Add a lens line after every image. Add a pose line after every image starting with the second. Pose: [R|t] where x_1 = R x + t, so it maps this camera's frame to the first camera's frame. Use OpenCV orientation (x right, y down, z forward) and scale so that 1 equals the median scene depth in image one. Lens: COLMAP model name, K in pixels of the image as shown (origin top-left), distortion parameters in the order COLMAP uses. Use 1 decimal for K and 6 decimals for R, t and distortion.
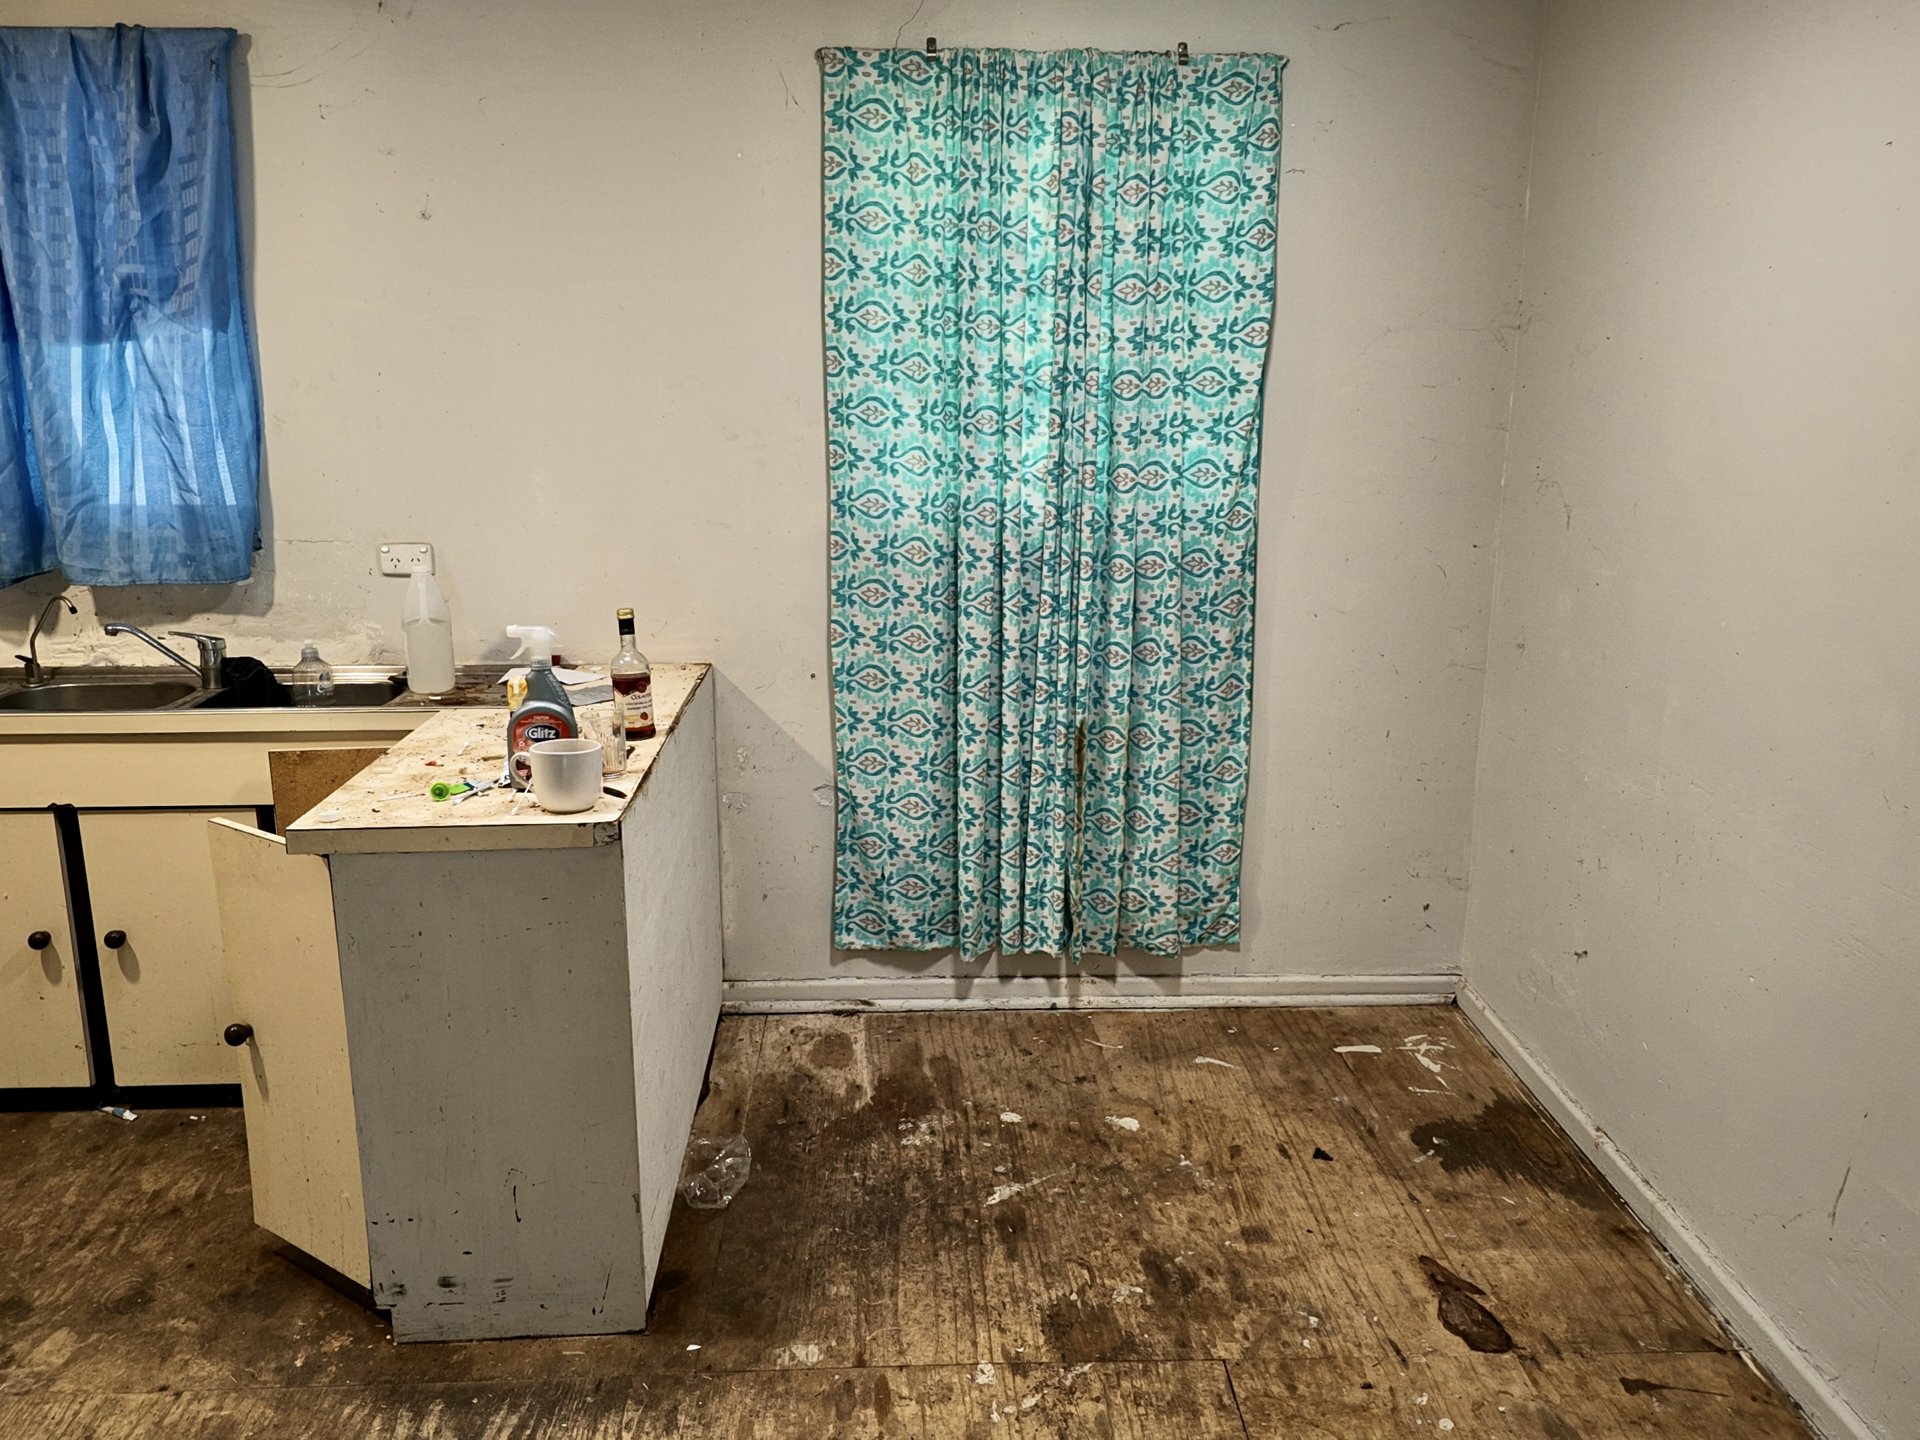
lens RADIAL K [[1459.9, 0, 968.0], [0, 1459.9, 732.5], [0, 0, 1]] dist [0.138567, -0.242891]
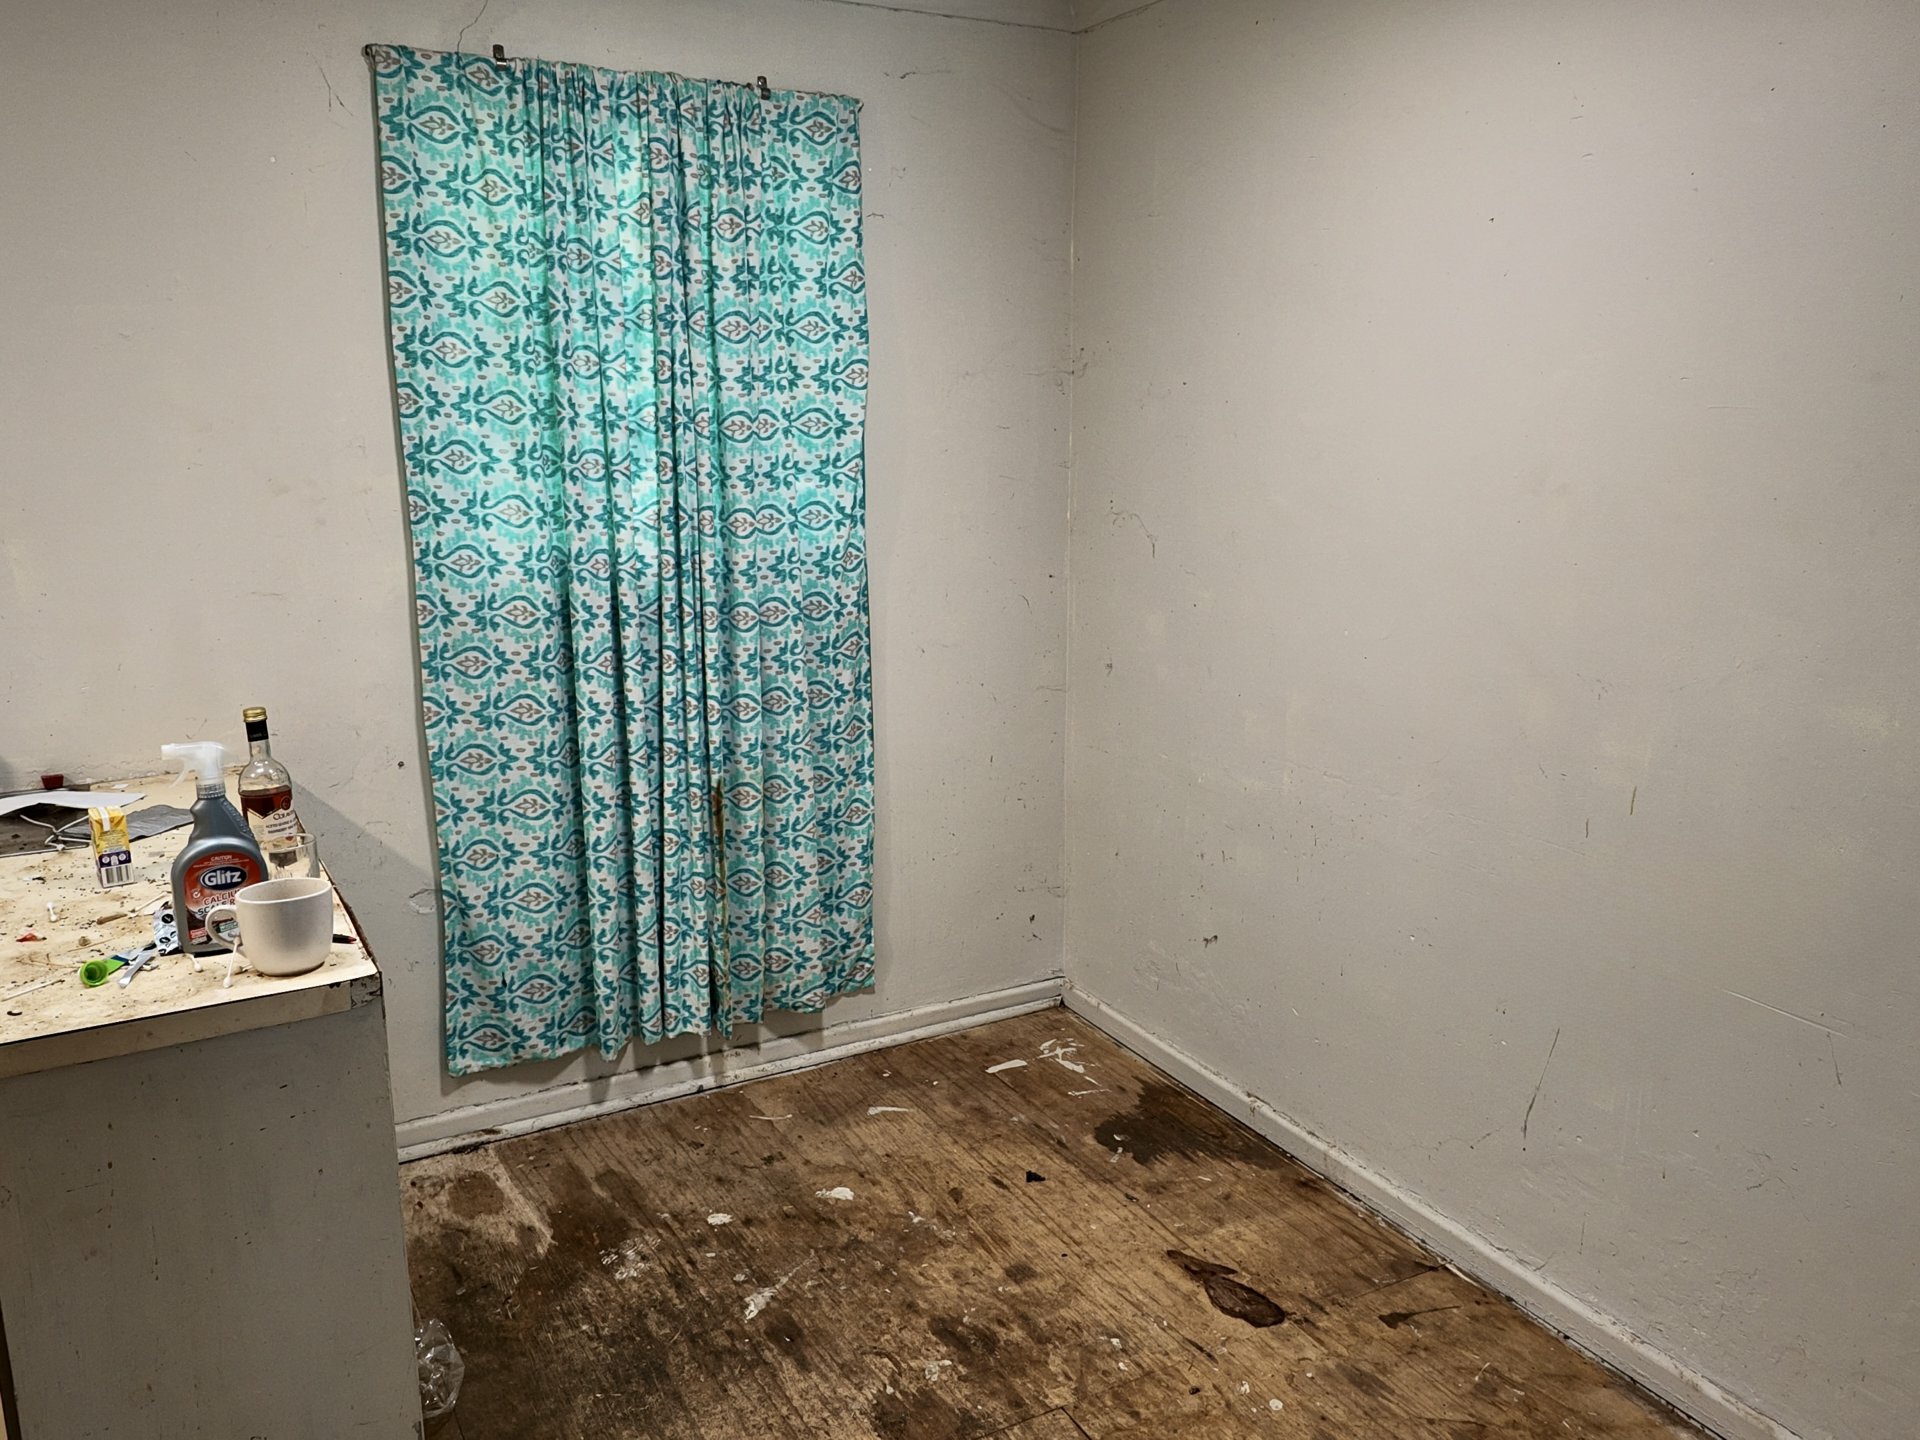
lens RADIAL K [[1459.9, 0, 968.0], [0, 1459.9, 732.5], [0, 0, 1]] dist [0.138567, -0.242891]
pose [[0.895701, -0.100596, 0.433128, -0.189981], [0.110015, 0.993924, 0.003335, -0.024763], [-0.430832, 0.044664, 0.901326, 0.081224]]
